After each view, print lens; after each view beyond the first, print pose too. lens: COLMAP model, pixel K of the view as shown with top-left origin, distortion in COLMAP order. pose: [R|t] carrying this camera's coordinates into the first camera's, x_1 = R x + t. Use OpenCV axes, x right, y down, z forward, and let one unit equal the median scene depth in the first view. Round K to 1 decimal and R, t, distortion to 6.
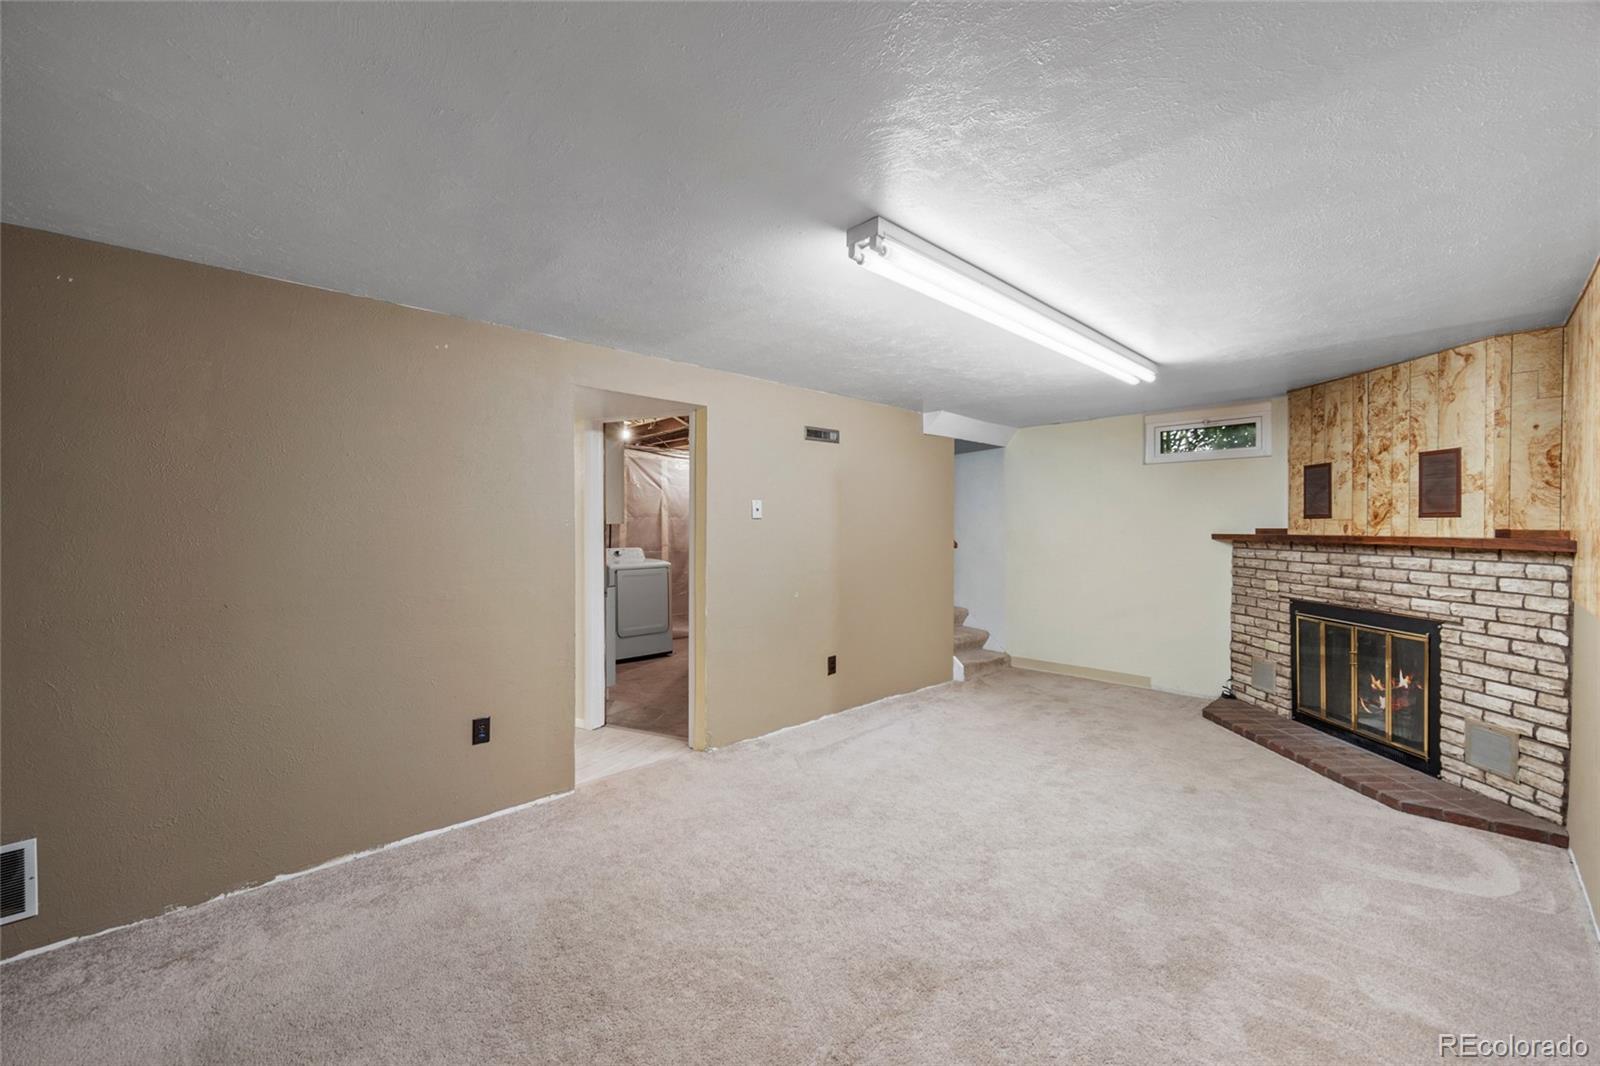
lens RADIAL K [[627.4, 0, 804.3], [0, 627.4, 531.0], [0, 0, 1]] dist [0.000545, 0.000409]
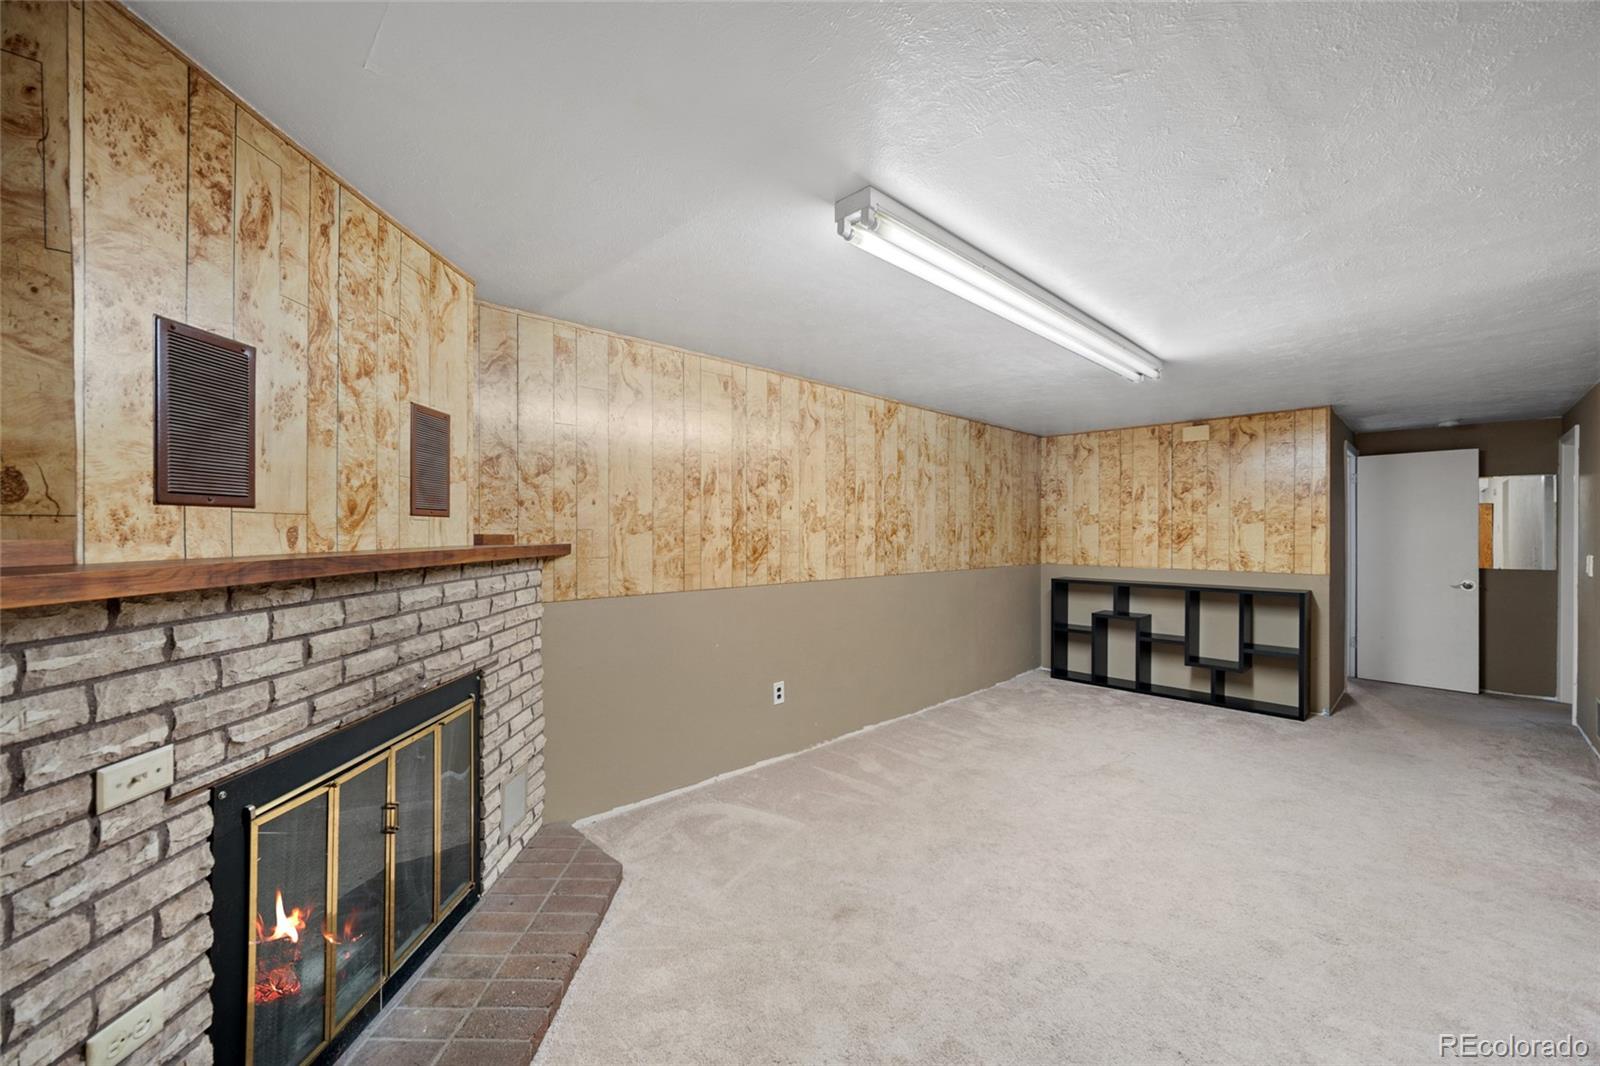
lens RADIAL K [[627.4, 0, 804.3], [0, 627.4, 531.0], [0, 0, 1]] dist [0.000545, 0.000409]
pose [[-0.999845, -0.002590, -0.017409, 0.584165], [-0.002752, 0.999953, 0.009298, -0.012404], [0.017384, 0.009345, -0.999805, 1.471792]]
